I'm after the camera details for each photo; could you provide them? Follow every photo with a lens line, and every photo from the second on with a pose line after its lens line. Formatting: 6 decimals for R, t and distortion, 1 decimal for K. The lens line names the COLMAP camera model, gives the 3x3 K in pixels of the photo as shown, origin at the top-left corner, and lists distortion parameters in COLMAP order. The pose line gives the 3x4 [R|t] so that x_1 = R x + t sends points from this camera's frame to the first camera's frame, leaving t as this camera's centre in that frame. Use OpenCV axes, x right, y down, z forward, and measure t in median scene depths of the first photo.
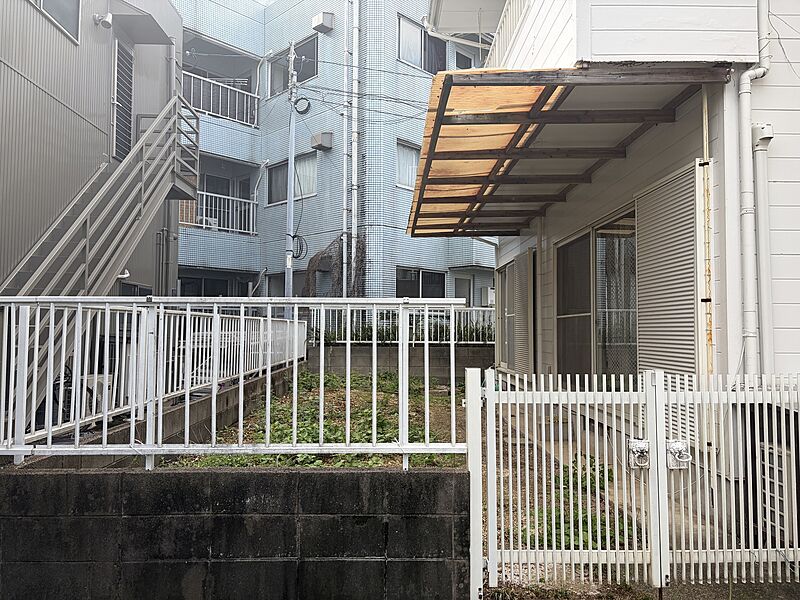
lens RADIAL K [[605.7, 0, 403.1], [0, 605.7, 295.9], [0, 0, 1]] dist [0.048144, -0.048709]
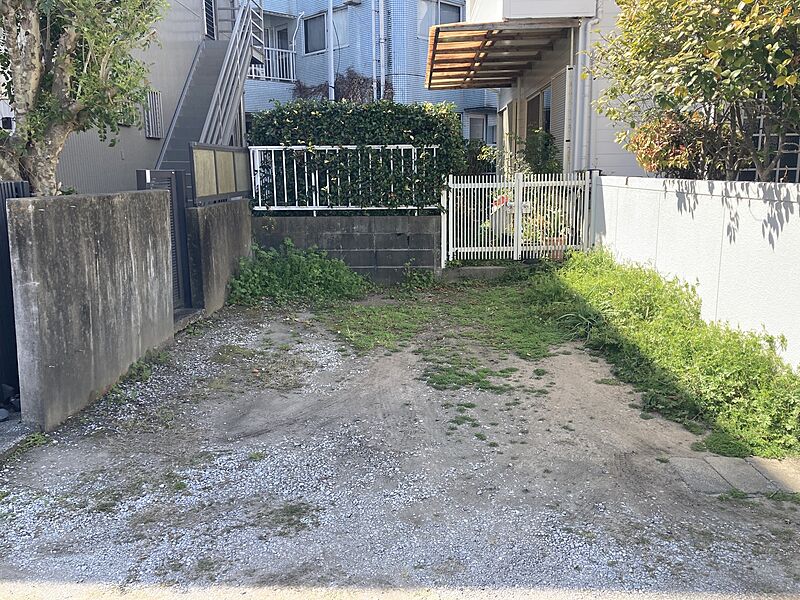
lens RADIAL K [[658.3, 0, 395.9], [0, 658.3, 292.7], [0, 0, 1]] dist [0.031804, -0.009610]
pose [[0.998397, -0.007167, -0.056144, 0.054140], [0.020441, 0.970660, 0.239587, -0.042348], [0.052779, -0.240351, 0.969250, -1.293651]]
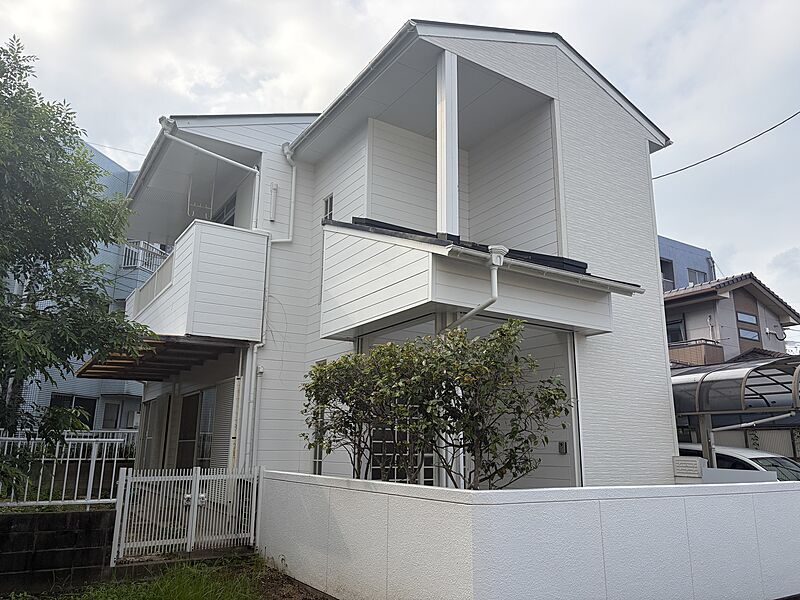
lens RADIAL K [[605.7, 0, 404.2], [0, 605.7, 311.3], [0, 0, 1]] dist [0.048144, -0.048709]
pose [[0.851459, 0.118657, 0.510820, -0.202469], [-0.035571, 0.984890, -0.169486, -0.101504], [-0.523213, 0.126140, 0.842815, -1.404392]]
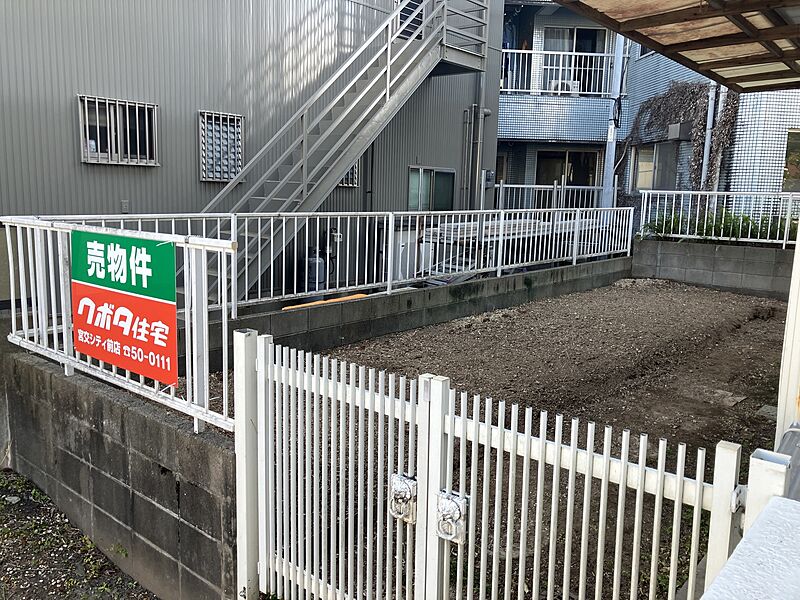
lens RADIAL K [[663.1, 0, 393.7], [0, 663.1, 292.9], [0, 0, 1]] dist [-0.005642, 0.039532]
pose [[0.751880, 0.116150, -0.648989, 0.614970], [0.012662, 0.981634, 0.190353, -0.065023], [0.659179, -0.151340, 0.736600, 0.394453]]
